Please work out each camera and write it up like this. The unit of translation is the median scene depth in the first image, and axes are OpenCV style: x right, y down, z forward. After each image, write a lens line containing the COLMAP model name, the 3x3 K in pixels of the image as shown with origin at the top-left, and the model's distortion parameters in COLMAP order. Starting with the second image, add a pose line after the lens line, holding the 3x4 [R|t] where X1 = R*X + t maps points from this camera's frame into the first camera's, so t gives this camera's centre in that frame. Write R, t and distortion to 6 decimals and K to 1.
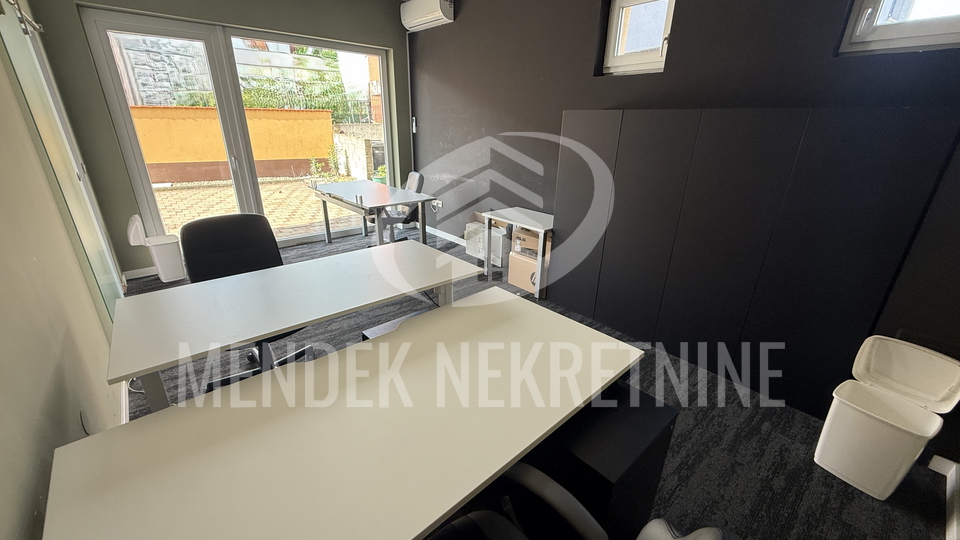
lens RADIAL K [[381.0, 0, 480.5], [0, 381.0, 268.1], [0, 0, 1]] dist [-0.002284, -0.000072]
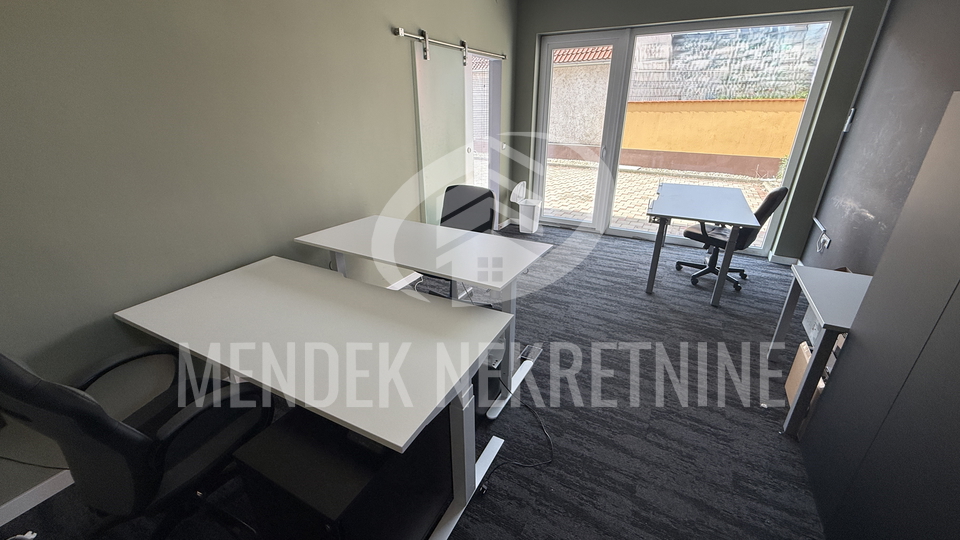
lens RADIAL K [[381.0, 0, 480.5], [0, 381.0, 268.1], [0, 0, 1]] dist [-0.002284, -0.000072]
pose [[0.340769, 0.348434, -0.873195, 0.296768], [-0.331648, 0.913629, 0.235141, -0.093783], [0.879708, 0.209464, 0.426894, 0.234695]]
